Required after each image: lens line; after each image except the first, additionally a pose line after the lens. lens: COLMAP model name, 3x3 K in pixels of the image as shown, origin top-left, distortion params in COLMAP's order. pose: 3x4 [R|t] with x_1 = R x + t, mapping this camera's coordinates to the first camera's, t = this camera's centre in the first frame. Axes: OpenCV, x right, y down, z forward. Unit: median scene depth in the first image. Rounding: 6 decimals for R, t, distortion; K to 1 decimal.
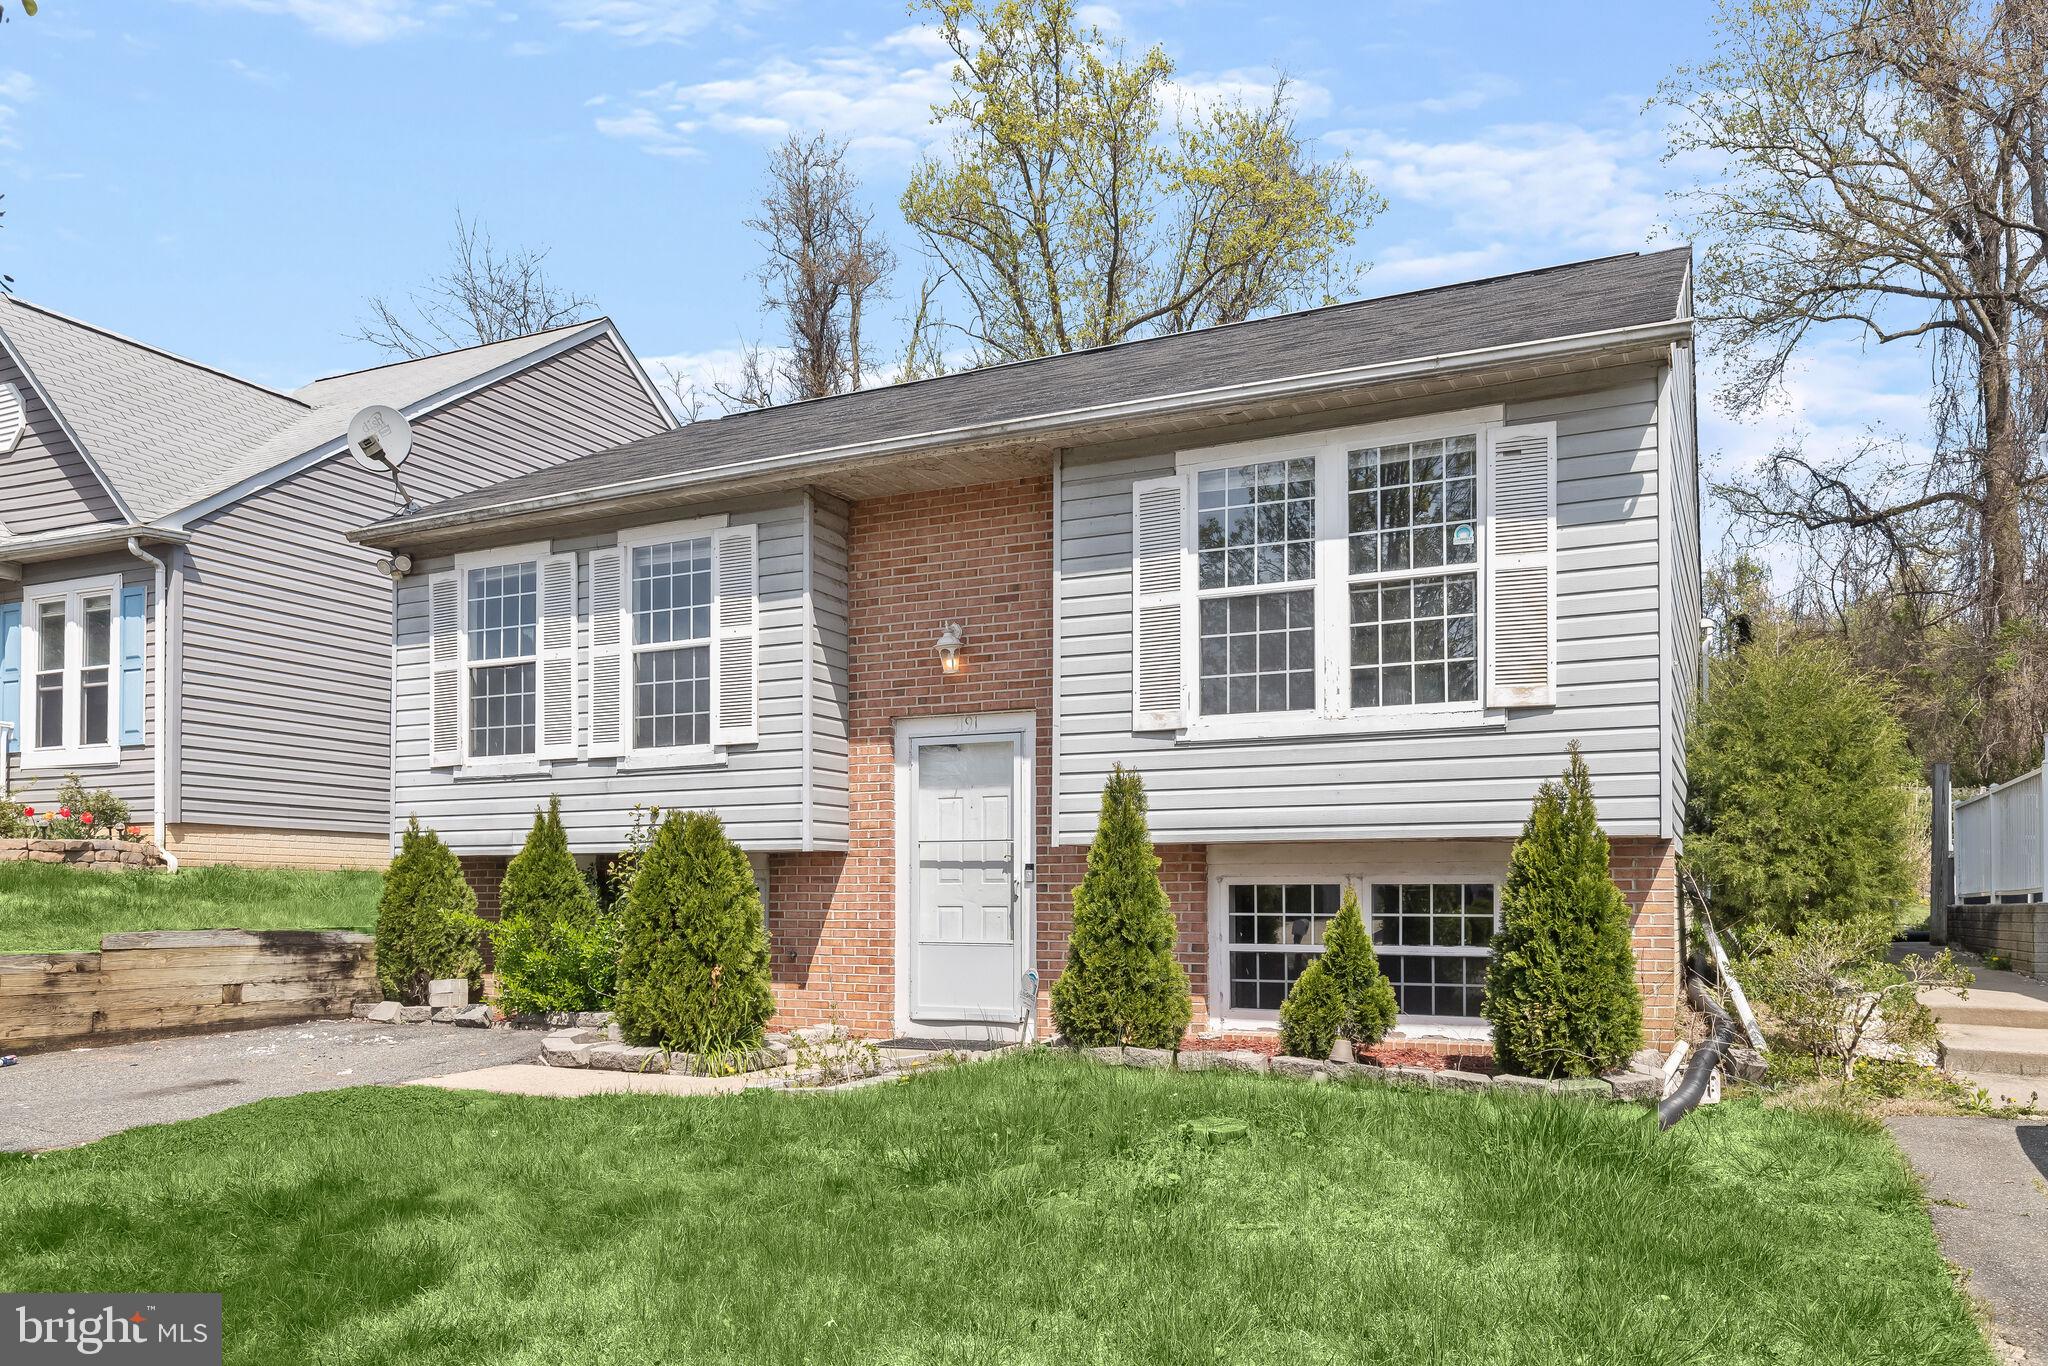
lens RADIAL K [[1472.2, 0, 1024.0], [0, 1472.2, 683.0], [0, 0, 1]] dist [0.001811, -0.004408]
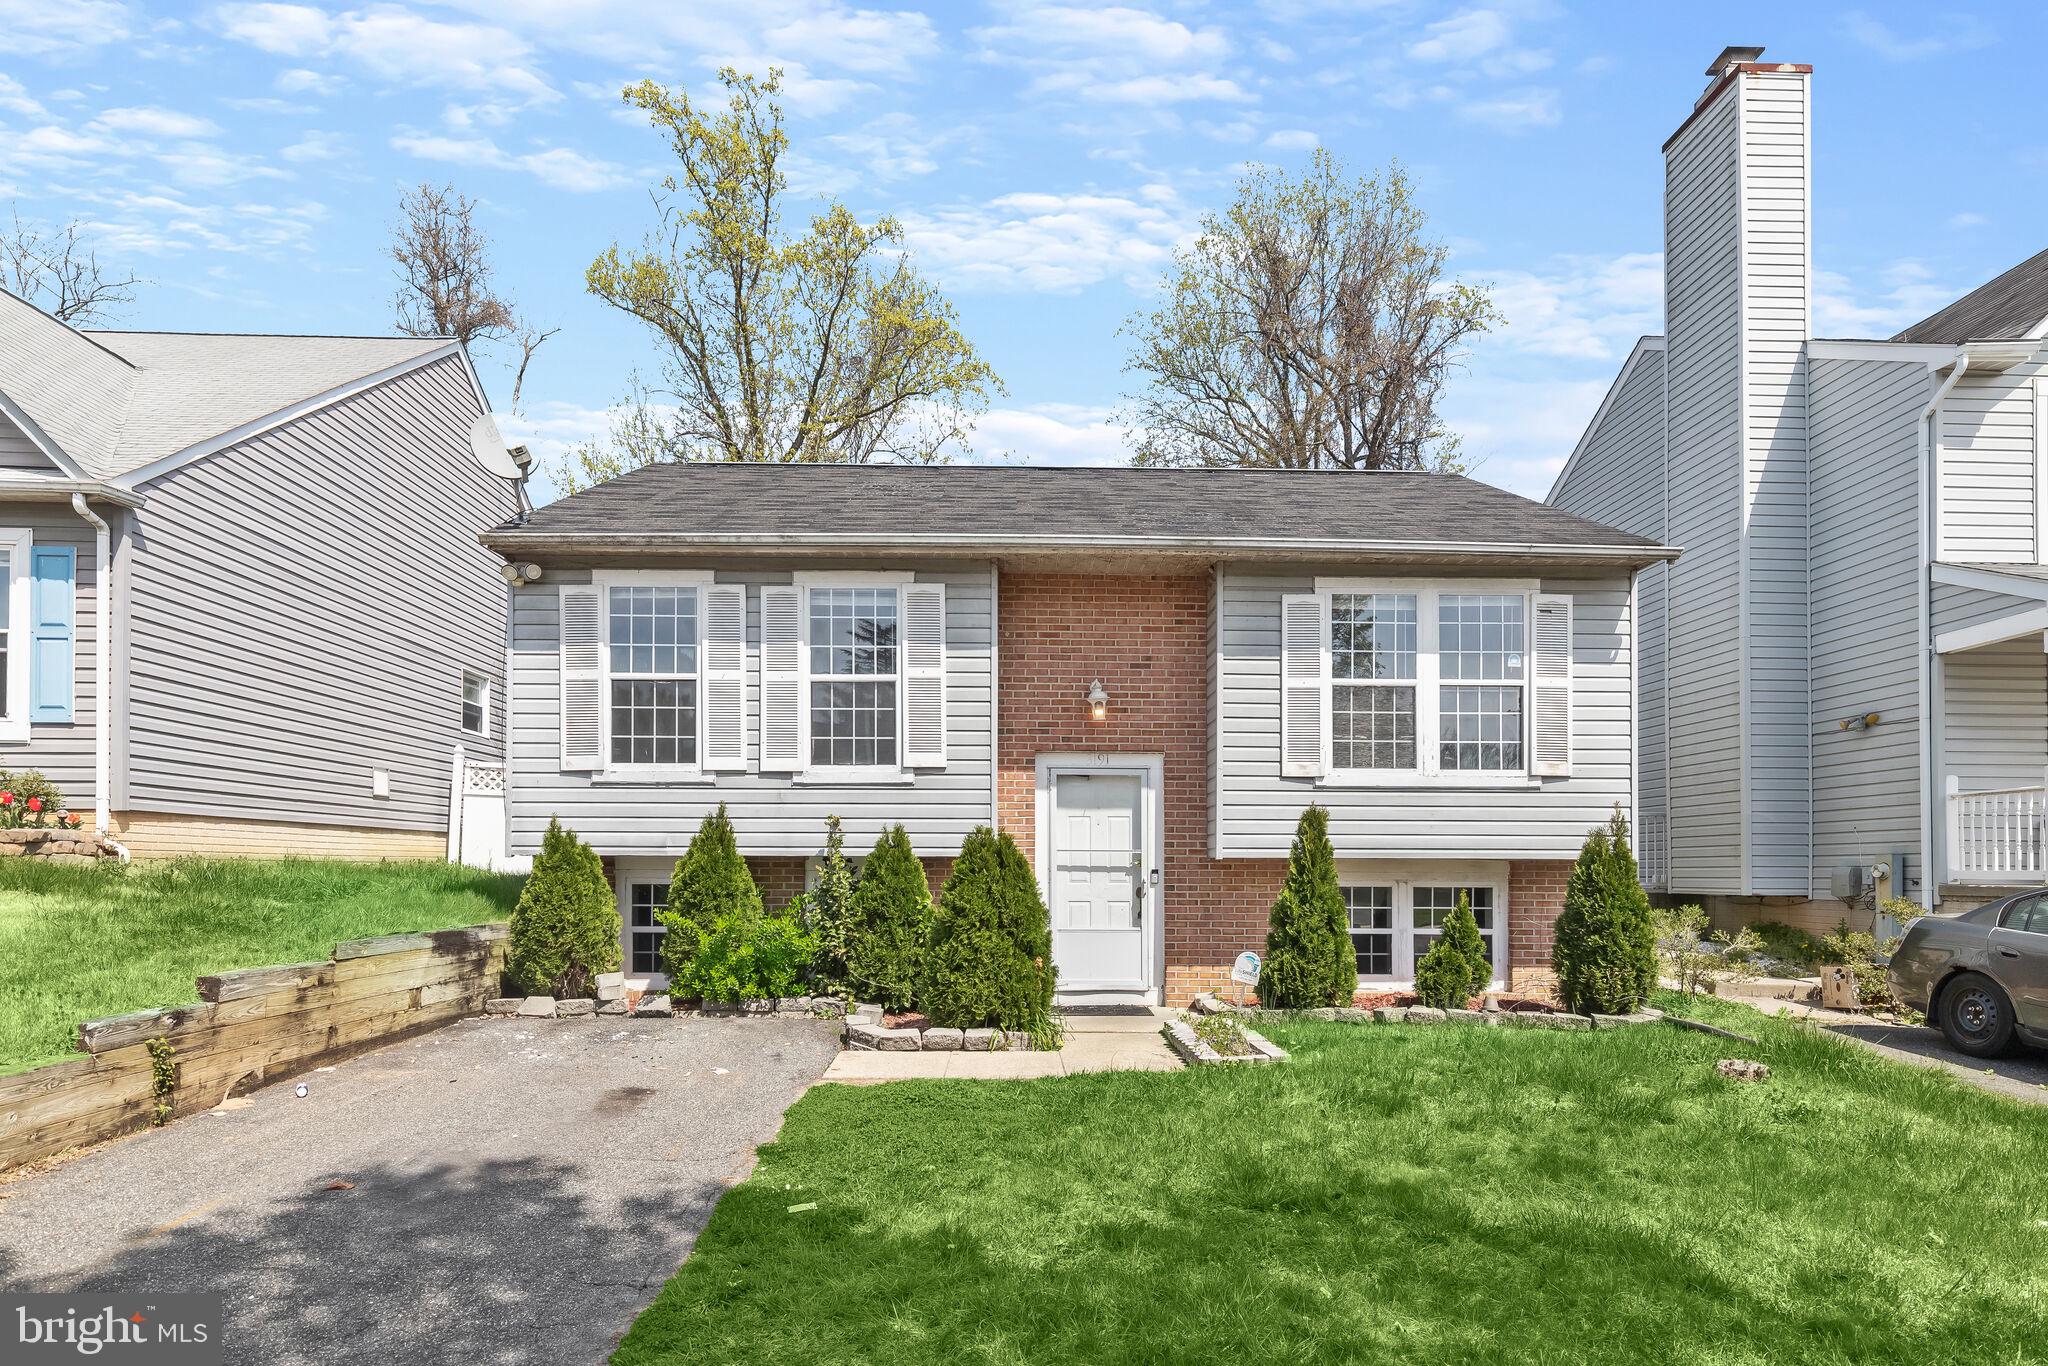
lens RADIAL K [[1122.7, 0, 1023.9], [0, 1122.7, 708.5], [0, 0, 1]] dist [-0.001134, 0.000243]
pose [[0.883171, 0.067888, 0.464112, -0.546173], [-0.071465, 0.997394, -0.009902, -0.002362], [-0.463574, -0.024423, 0.885721, 0.158955]]
